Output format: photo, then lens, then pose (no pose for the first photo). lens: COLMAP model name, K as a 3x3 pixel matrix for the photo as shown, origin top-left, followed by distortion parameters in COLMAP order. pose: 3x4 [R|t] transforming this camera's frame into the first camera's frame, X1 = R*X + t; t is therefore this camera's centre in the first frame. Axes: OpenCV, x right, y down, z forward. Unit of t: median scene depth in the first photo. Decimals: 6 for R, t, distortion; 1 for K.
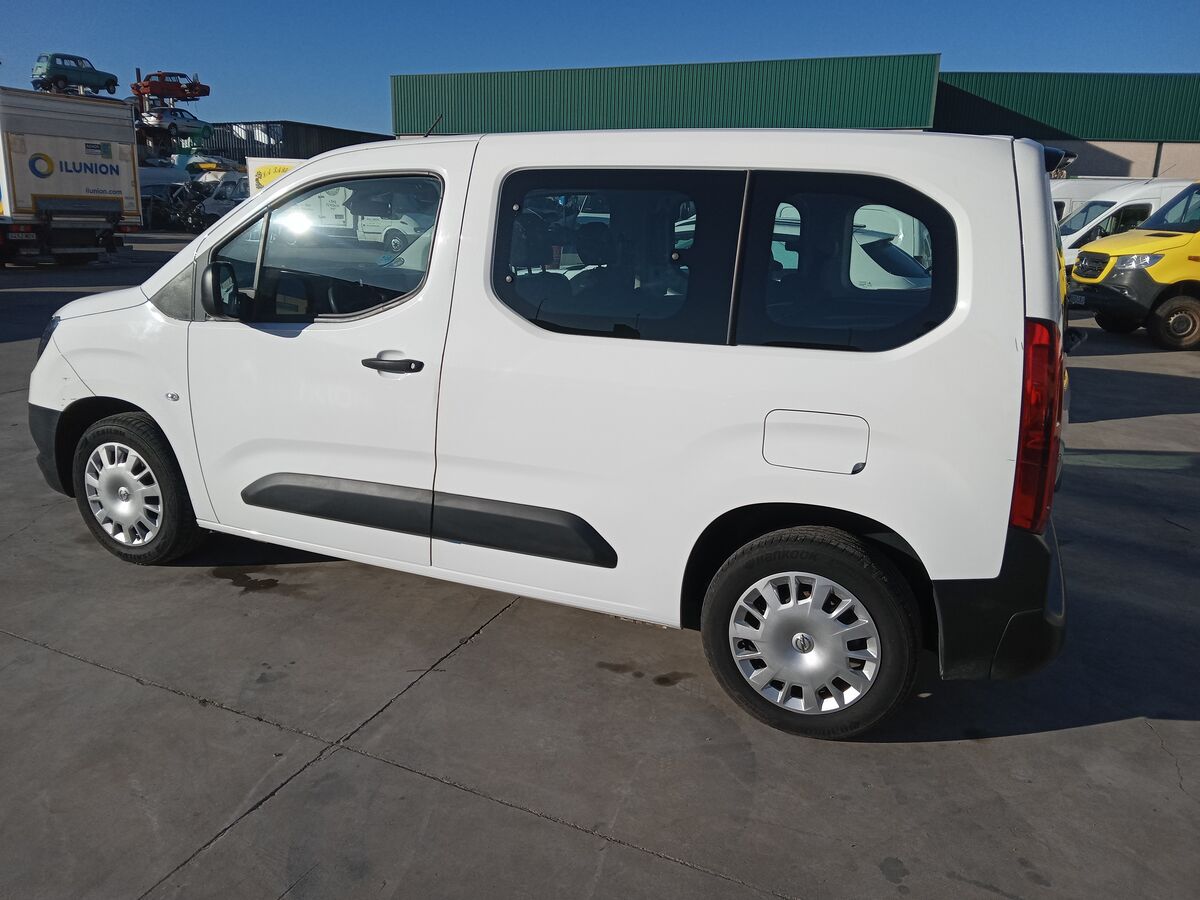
lens RADIAL K [[882.1, 0, 600.0], [0, 882.1, 450.0], [0, 0, 1]] dist [0.040993, -0.073857]
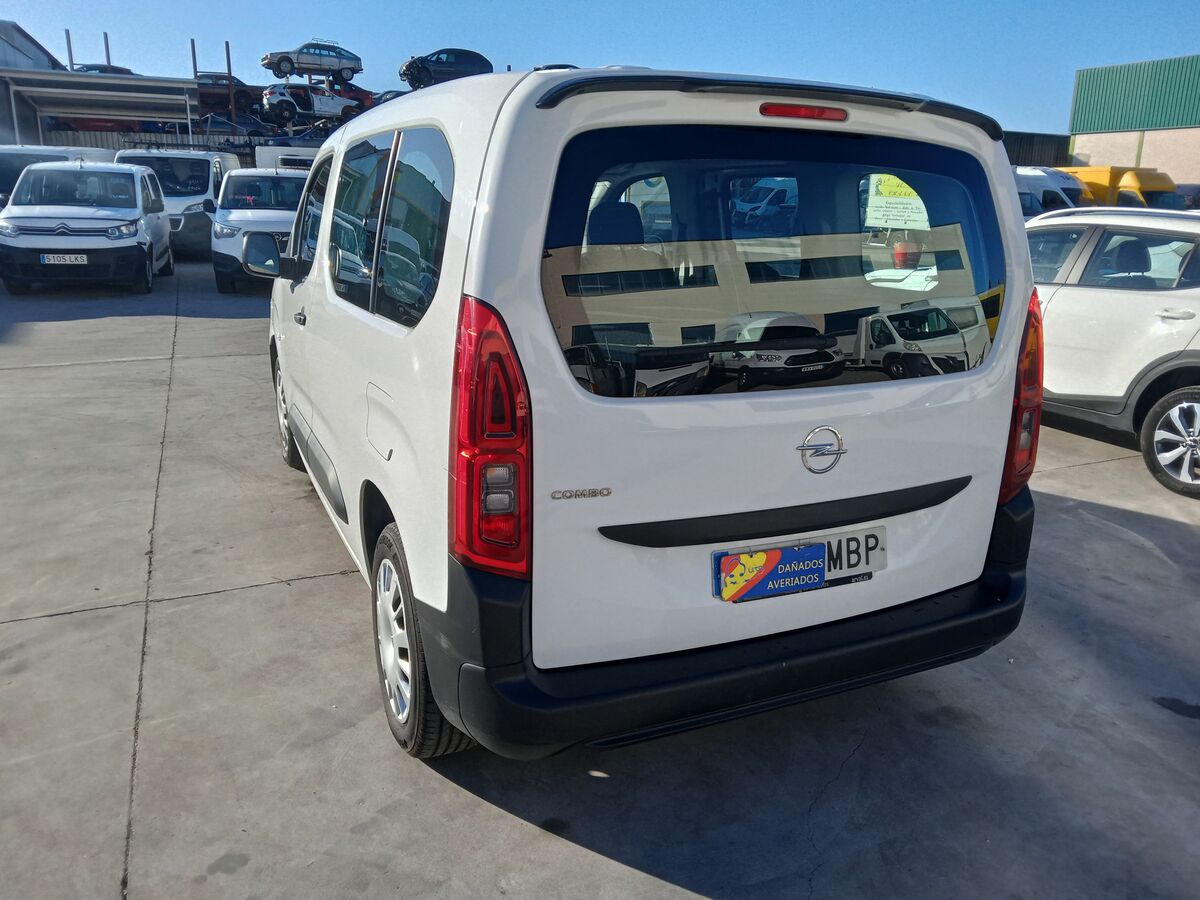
lens RADIAL K [[882.1, 0, 600.0], [0, 882.1, 450.0], [0, 0, 1]] dist [0.040993, -0.073857]
pose [[0.745273, 0.167511, -0.645374, 0.668930], [-0.173816, 0.983269, 0.054492, -0.045893], [0.643705, 0.071565, 0.761920, 0.291448]]
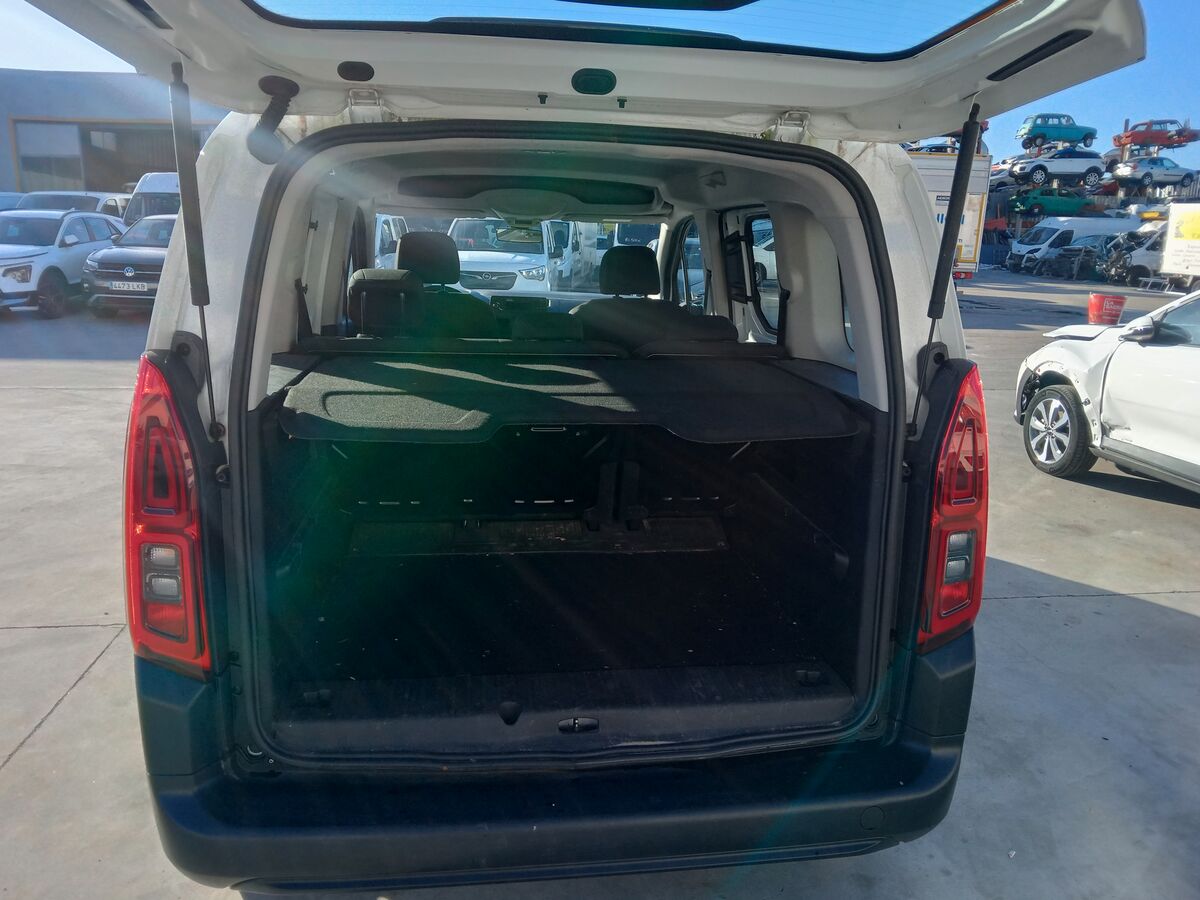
lens RADIAL K [[882.7, 0, 599.9], [0, 882.7, 433.6], [0, 0, 1]] dist [0.050670, -0.086136]
pose [[0.514383, 0.170340, -0.840473, 0.771873], [-0.232877, 0.970991, 0.054268, -0.124414], [0.825336, 0.167812, 0.539129, 0.559392]]
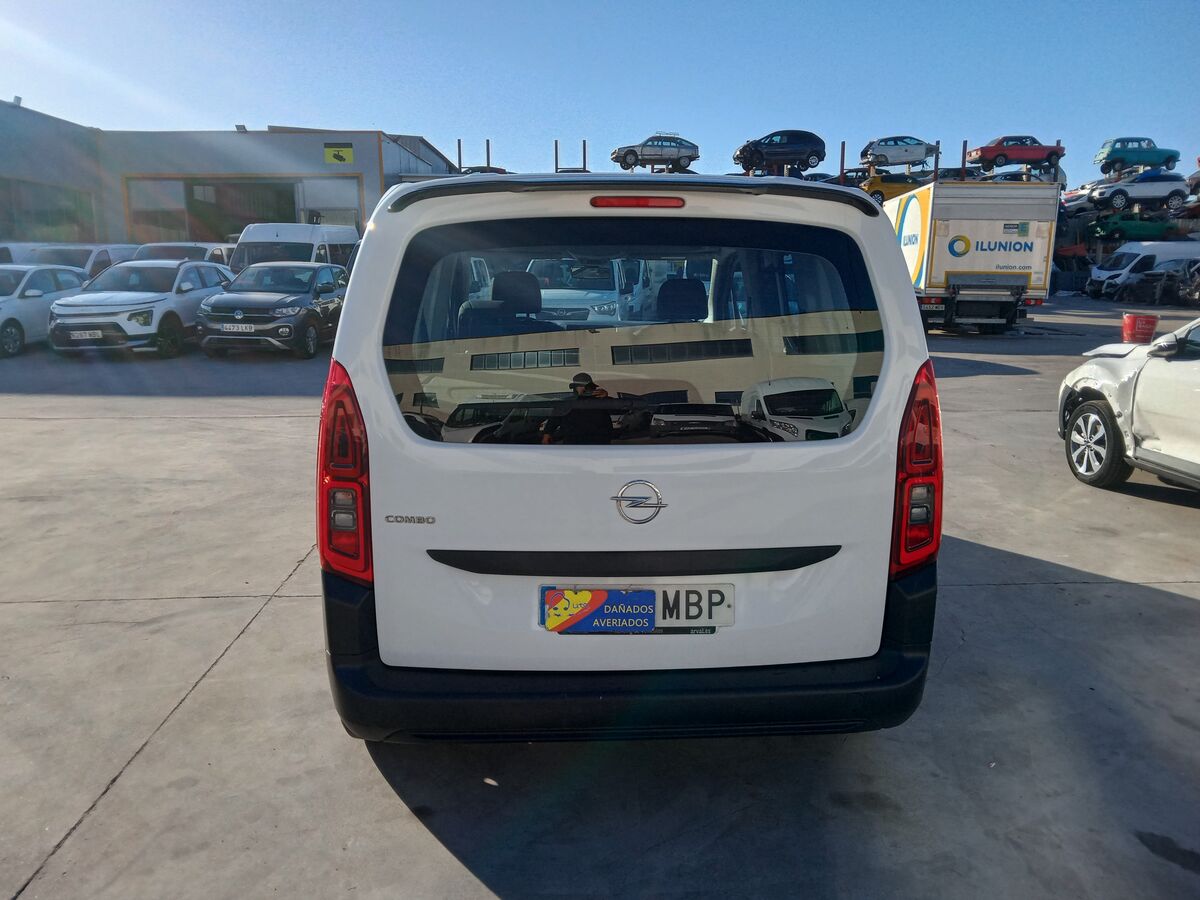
lens RADIAL K [[882.1, 0, 600.0], [0, 882.1, 450.0], [0, 0, 1]] dist [0.040993, -0.073857]
pose [[0.444019, 0.148378, -0.883647, 0.929910], [-0.221979, 0.973666, 0.051953, -0.099700], [0.868086, 0.173083, 0.465263, 0.490420]]
